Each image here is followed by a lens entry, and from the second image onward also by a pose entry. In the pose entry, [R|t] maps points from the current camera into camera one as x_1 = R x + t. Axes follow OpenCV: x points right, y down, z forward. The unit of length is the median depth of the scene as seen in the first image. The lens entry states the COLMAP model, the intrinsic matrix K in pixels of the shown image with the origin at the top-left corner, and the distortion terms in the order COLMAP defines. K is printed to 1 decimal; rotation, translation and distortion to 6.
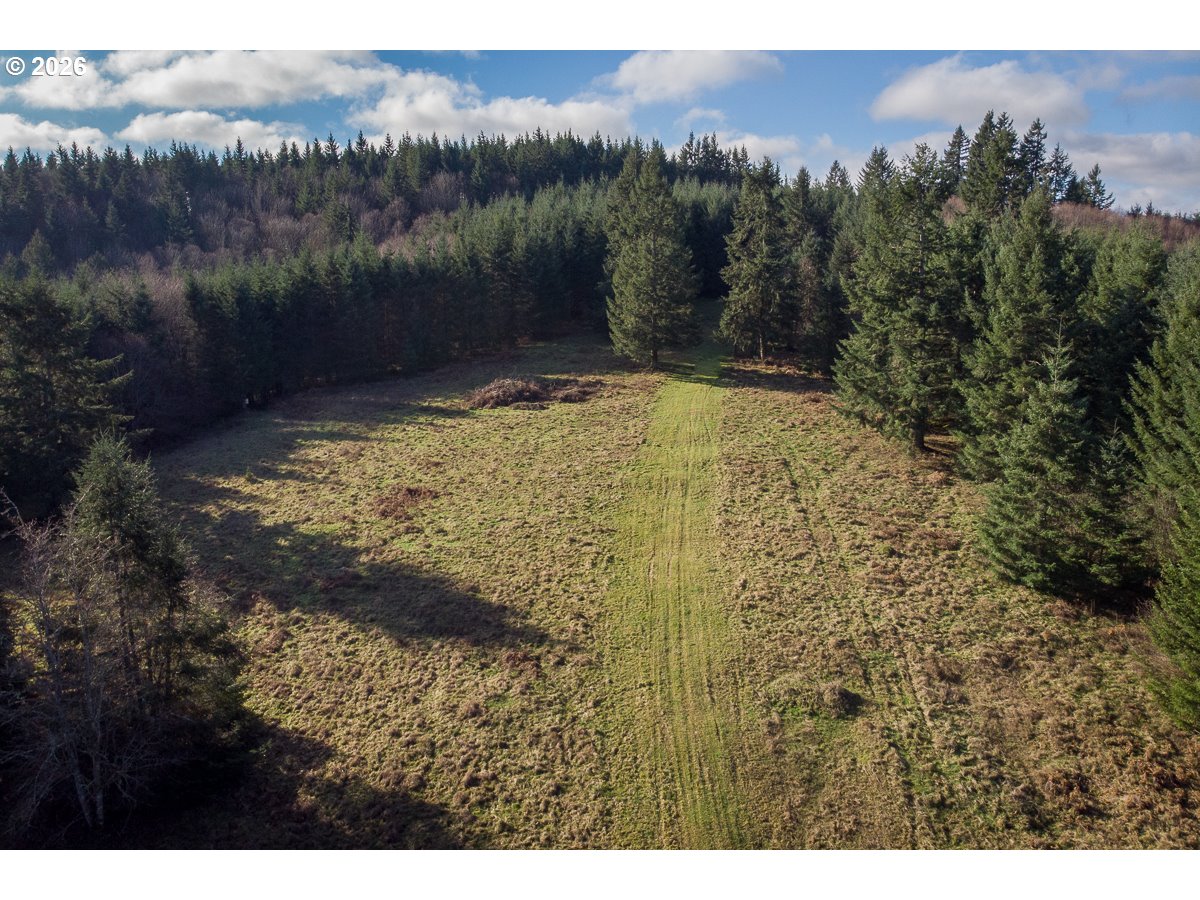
lens RADIAL K [[880.5, 0, 599.2], [0, 880.5, 419.6], [0, 0, 1]] dist [0.018157, -0.008109]
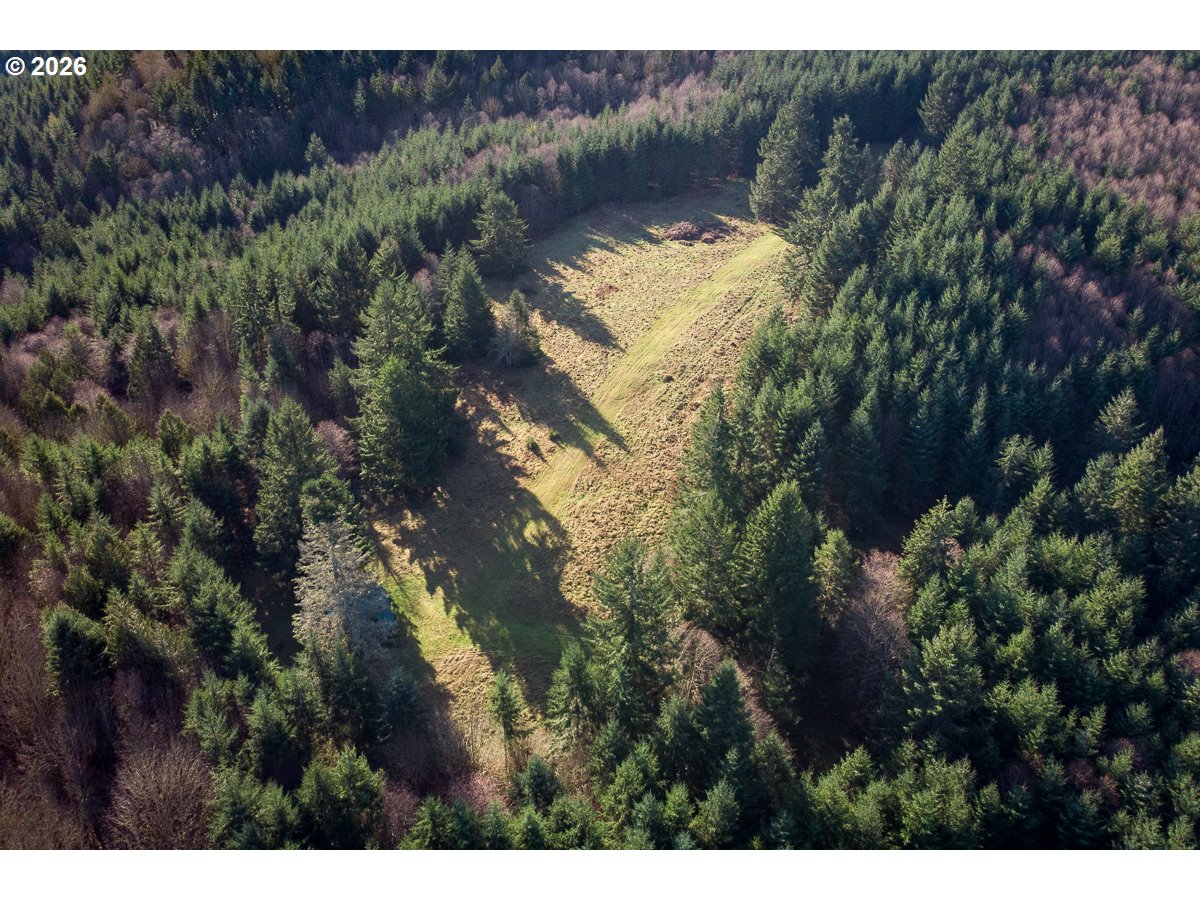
lens RADIAL K [[880.5, 0, 599.2], [0, 880.5, 419.6], [0, 0, 1]] dist [0.018157, -0.008109]
pose [[0.896230, 0.242677, -0.371321, 0.896861], [-0.085464, 0.915864, 0.392286, -0.625332], [0.435278, -0.319845, 0.841565, -1.522514]]
